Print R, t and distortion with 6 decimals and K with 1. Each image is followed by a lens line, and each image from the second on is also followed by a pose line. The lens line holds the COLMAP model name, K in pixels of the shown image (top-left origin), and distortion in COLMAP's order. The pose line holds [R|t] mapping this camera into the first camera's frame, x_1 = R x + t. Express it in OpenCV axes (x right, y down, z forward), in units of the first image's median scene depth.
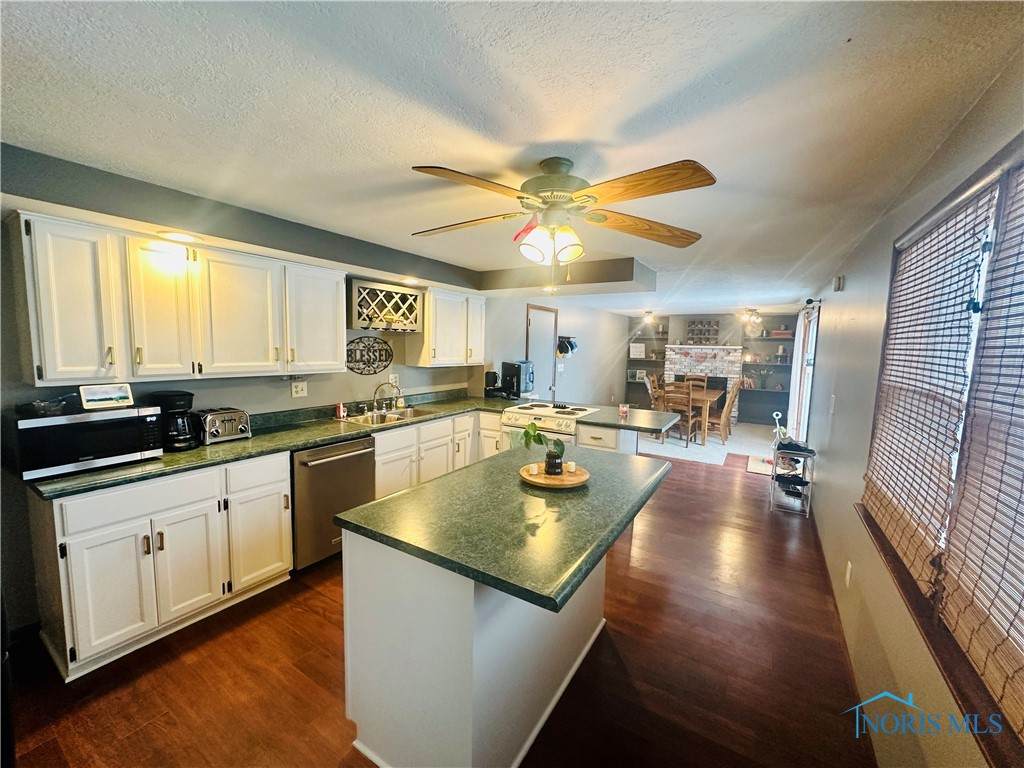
lens RADIAL K [[408.8, 0, 511.4], [0, 408.8, 382.6], [0, 0, 1]] dist [-0.000182, -0.000021]
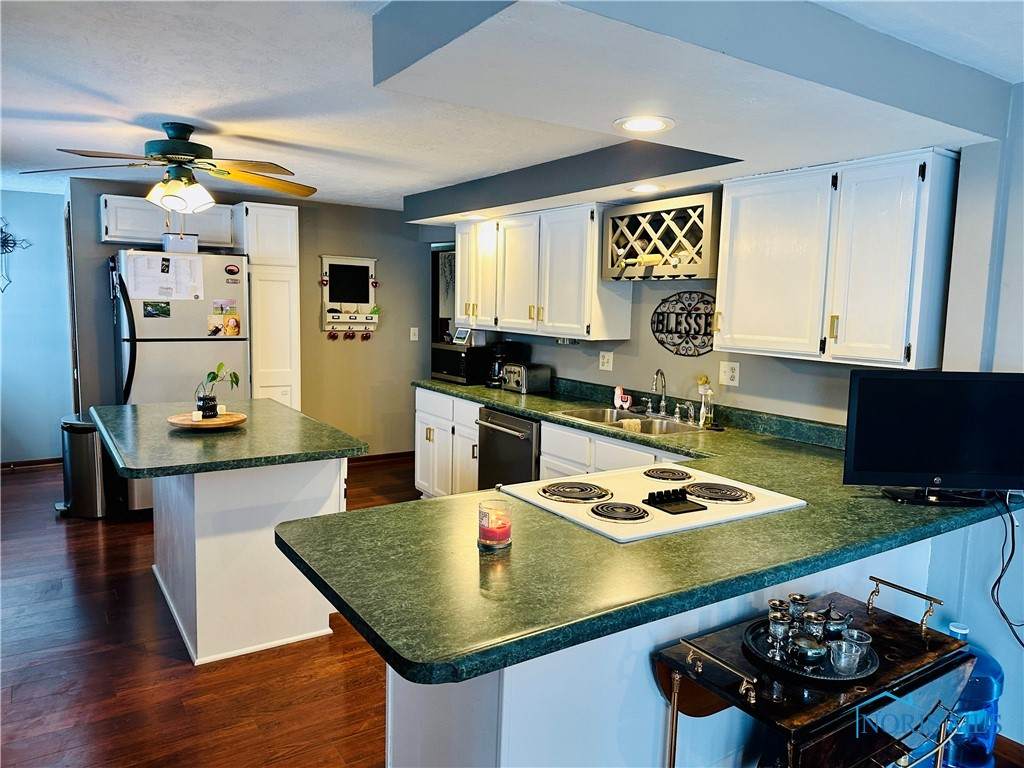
lens RADIAL K [[714.3, 0, 513.5], [0, 714.3, 385.7], [0, 0, 1]] dist [0.009271, 0.000616]
pose [[-0.418082, 0.077841, -0.905068, 0.693332], [-0.116365, 0.983525, 0.138342, -0.090878], [0.900925, 0.163156, -0.402136, 1.195701]]
